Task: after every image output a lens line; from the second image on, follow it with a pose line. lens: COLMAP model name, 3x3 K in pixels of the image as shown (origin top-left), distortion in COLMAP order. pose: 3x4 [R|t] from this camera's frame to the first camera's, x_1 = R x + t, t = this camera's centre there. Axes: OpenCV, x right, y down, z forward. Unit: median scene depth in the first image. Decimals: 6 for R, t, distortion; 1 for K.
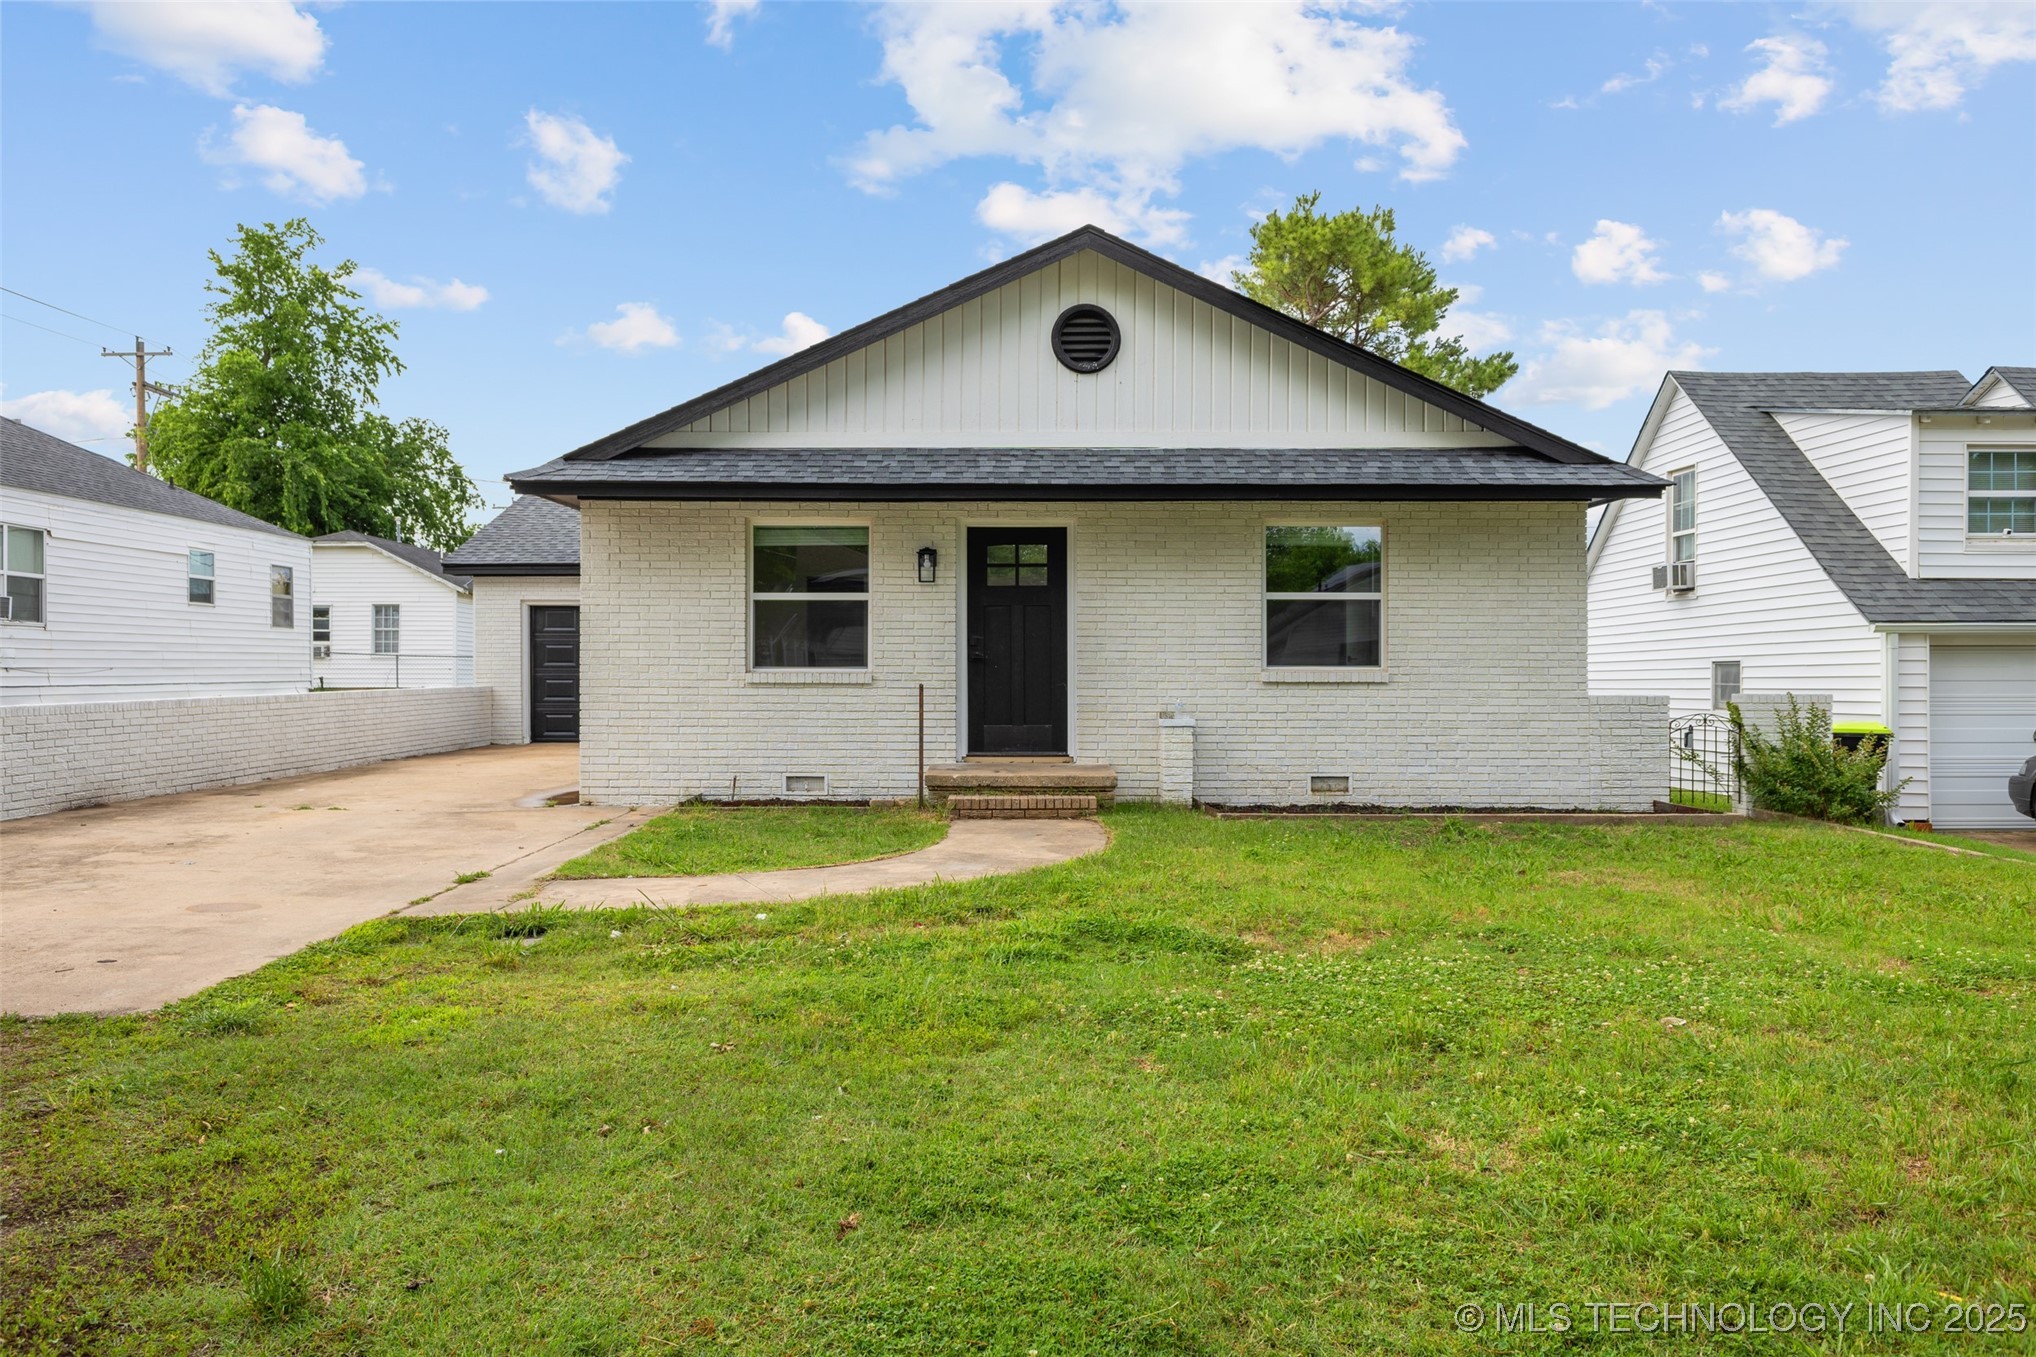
lens RADIAL K [[1529.9, 0, 1016.7], [0, 1529.9, 678.5], [0, 0, 1]] dist [0.016125, -0.005385]
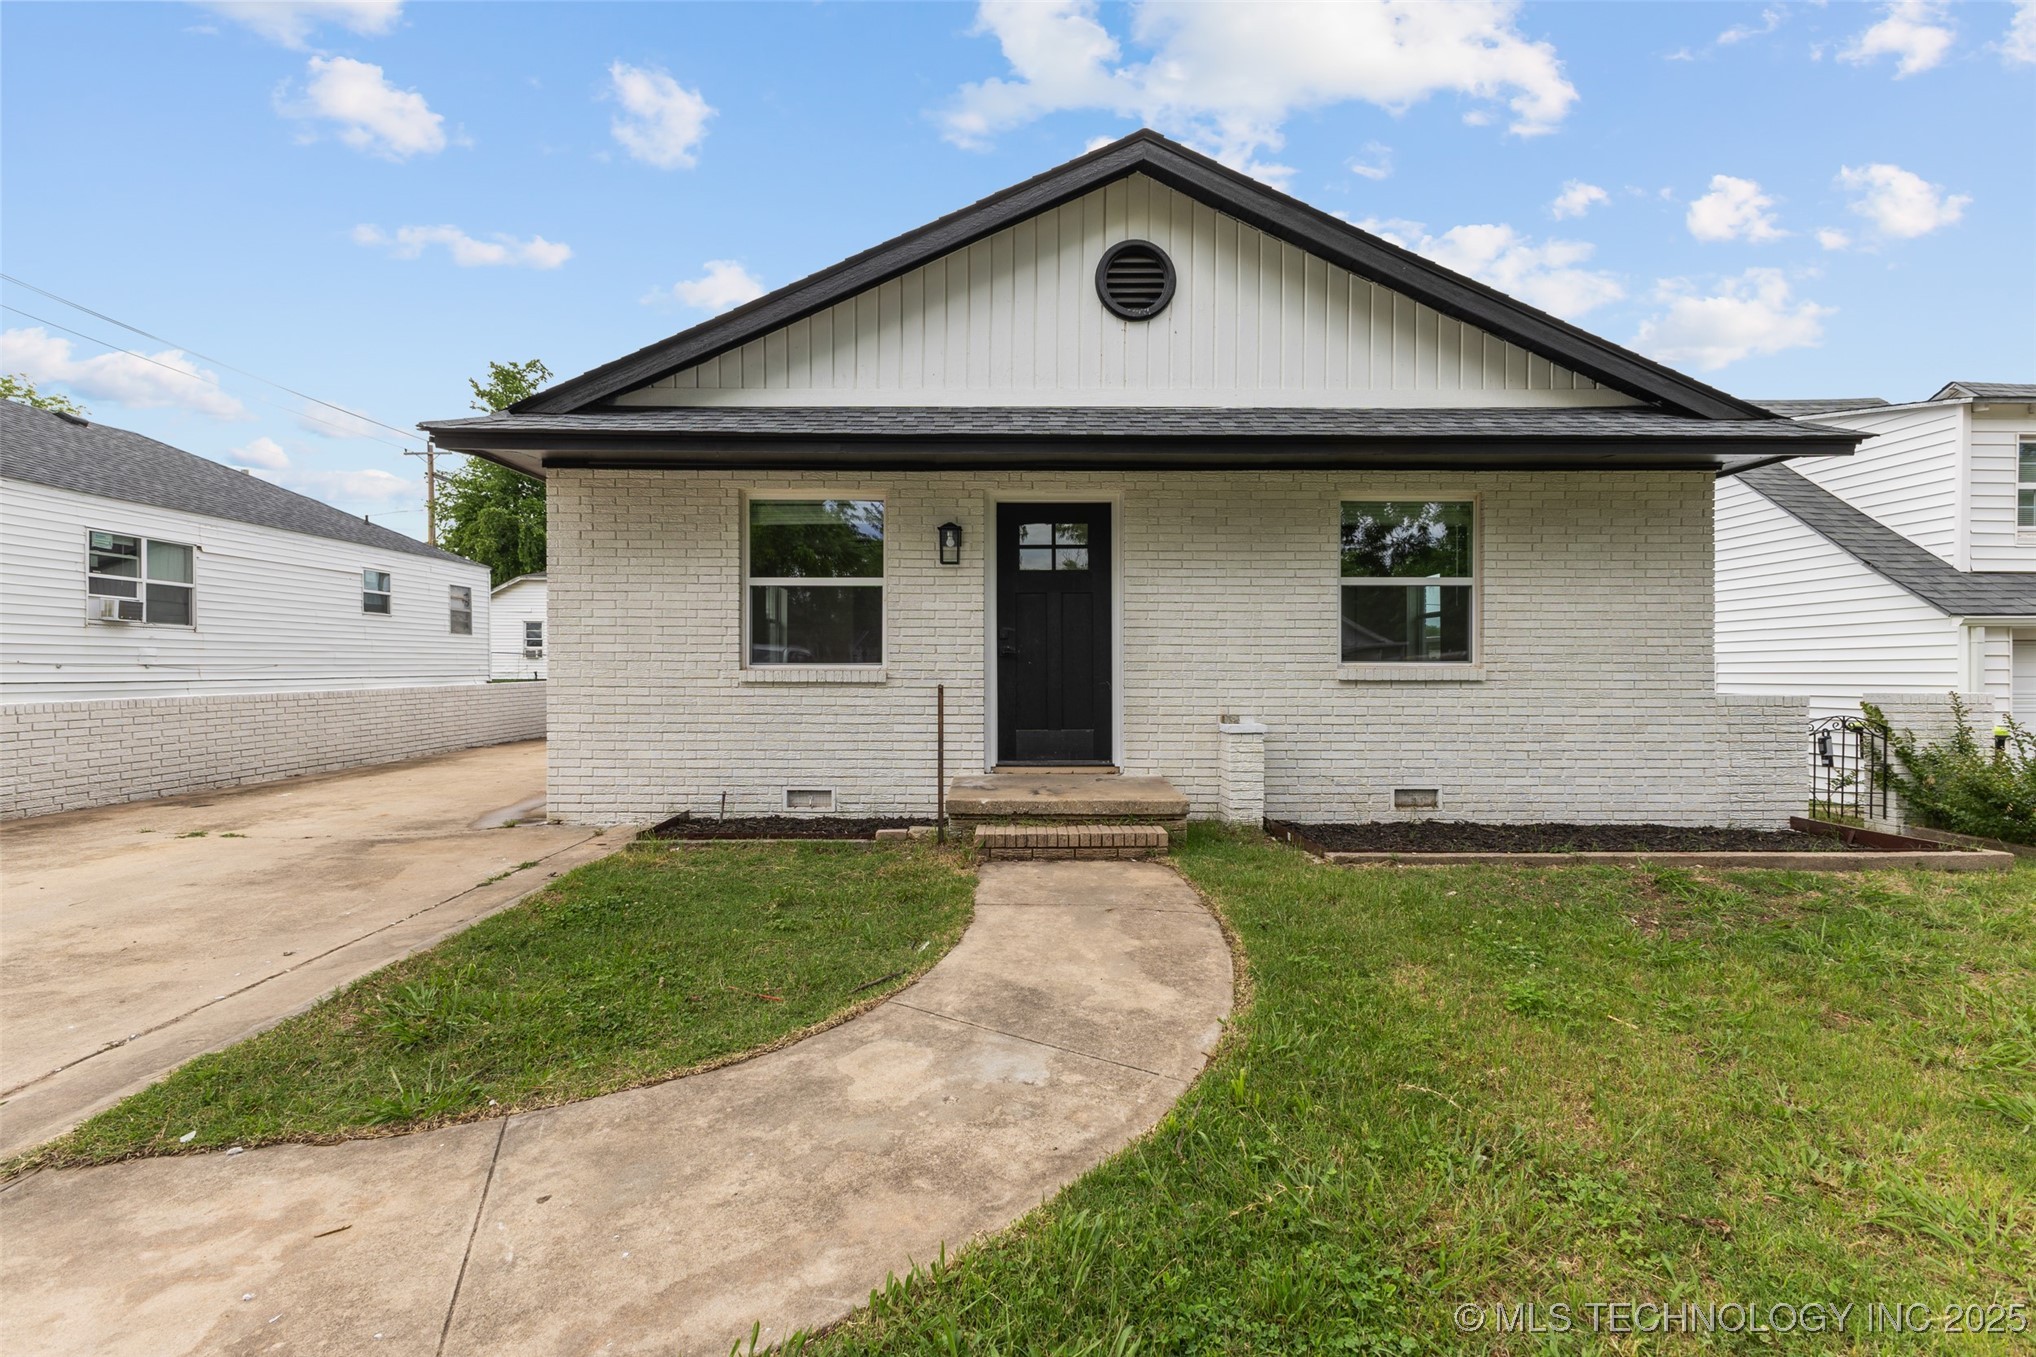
lens RADIAL K [[884.6, 0, 1019.9], [0, 884.6, 672.5], [0, 0, 1]] dist [0.009219, -0.001052]
pose [[0.999986, -0.000674, 0.005268, -0.022163], [0.000665, 0.999998, 0.001618, -0.003031], [-0.005269, -0.001615, 0.999985, 0.500755]]
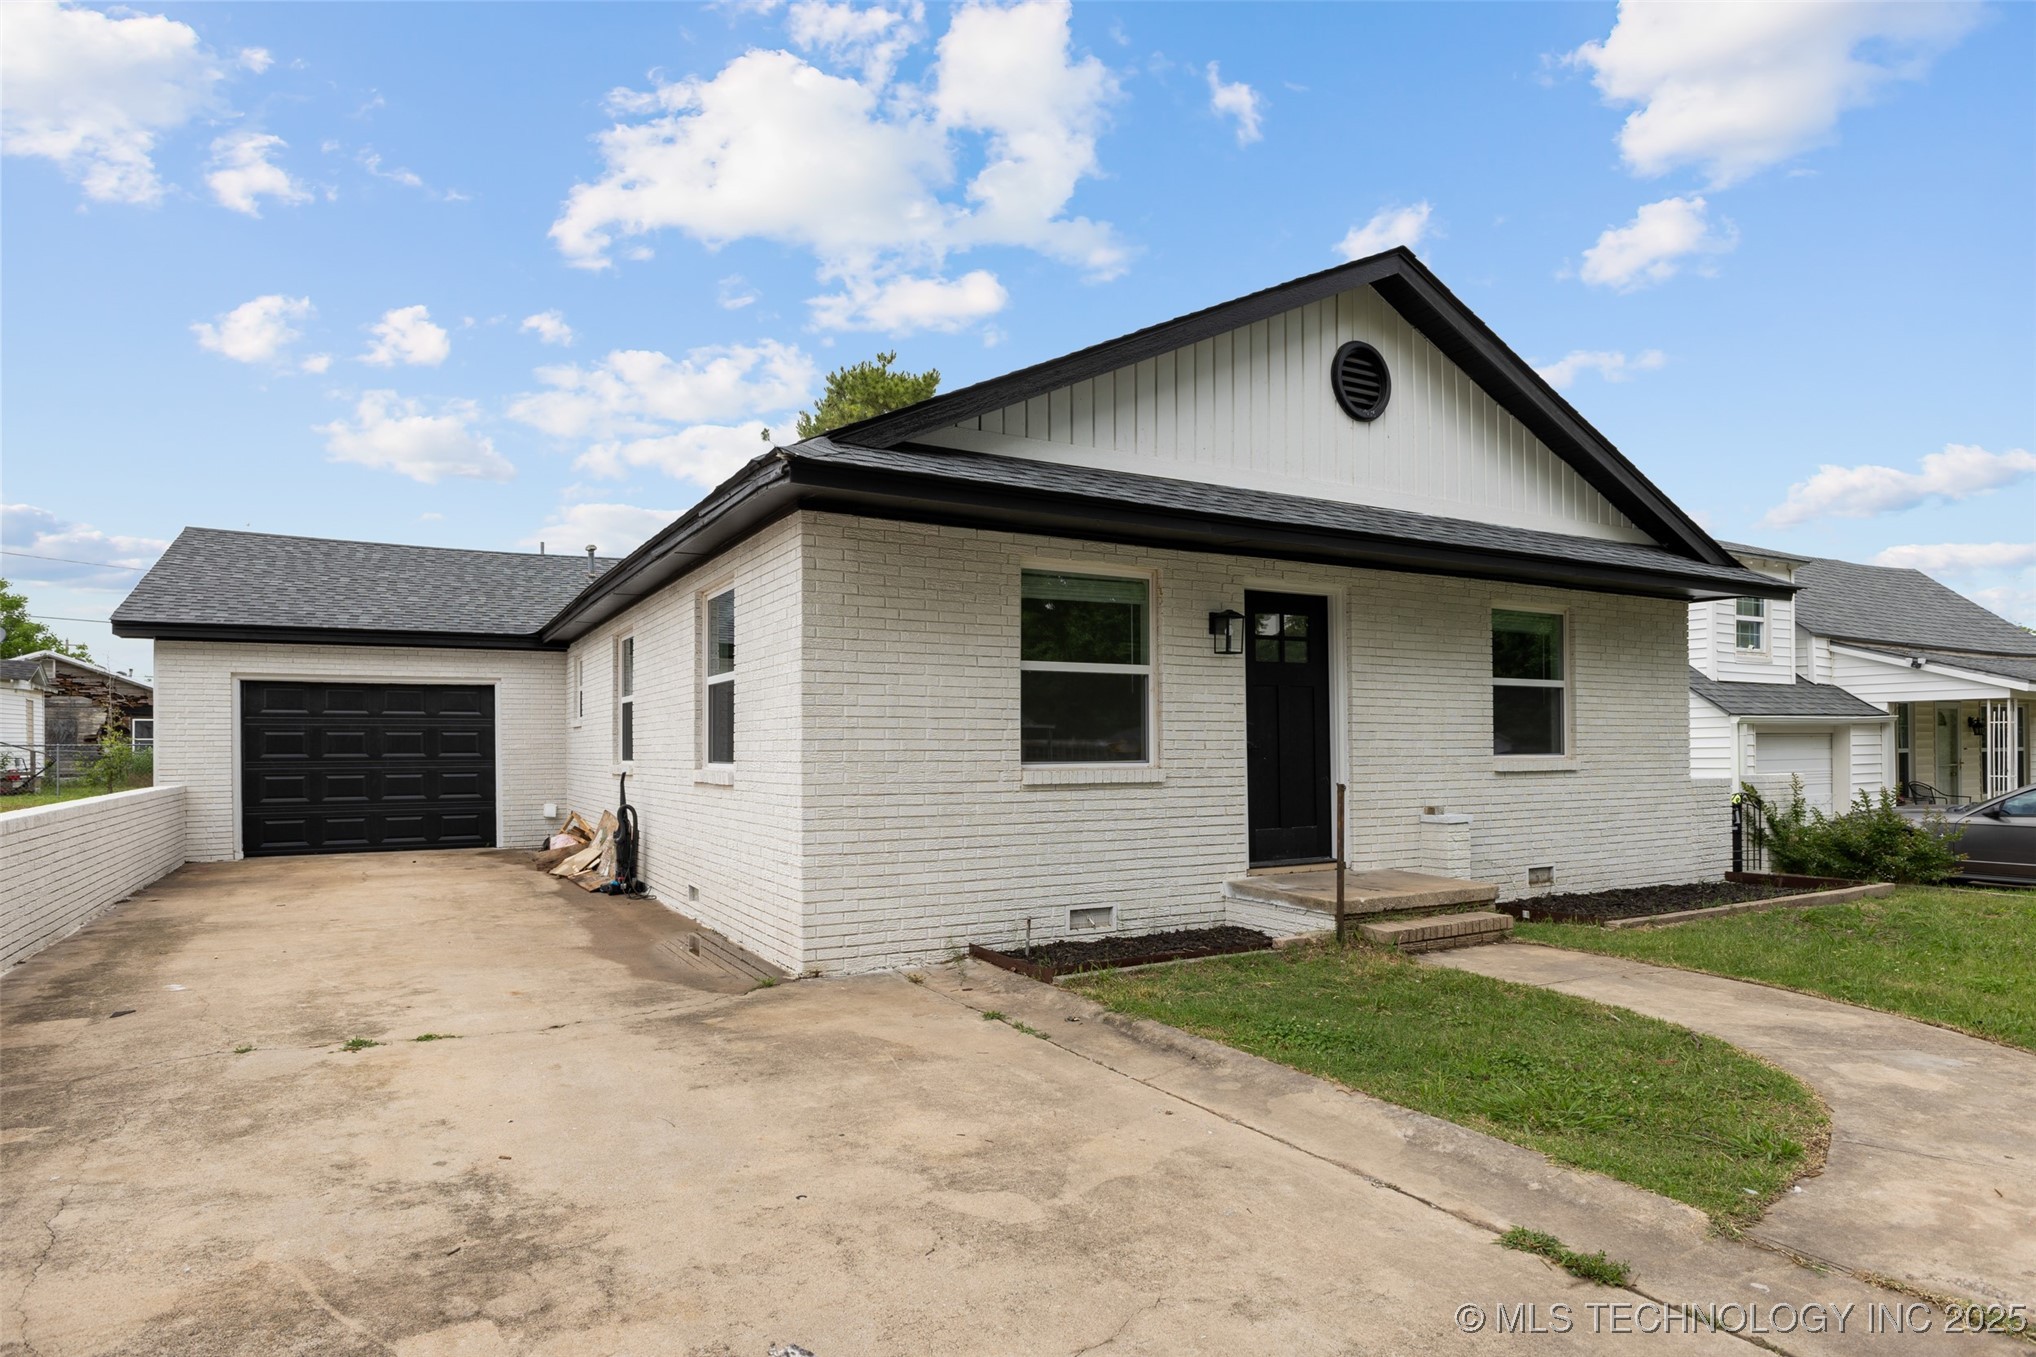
lens RADIAL K [[1136.6, 0, 1012.0], [0, 1136.6, 745.1], [0, 0, 1]] dist [-0.012403, -0.000335]
pose [[0.872414, -0.004827, 0.488744, -0.442053], [0.009995, 0.999918, -0.007964, -0.011617], [-0.488666, 0.011833, 0.872391, 0.534186]]
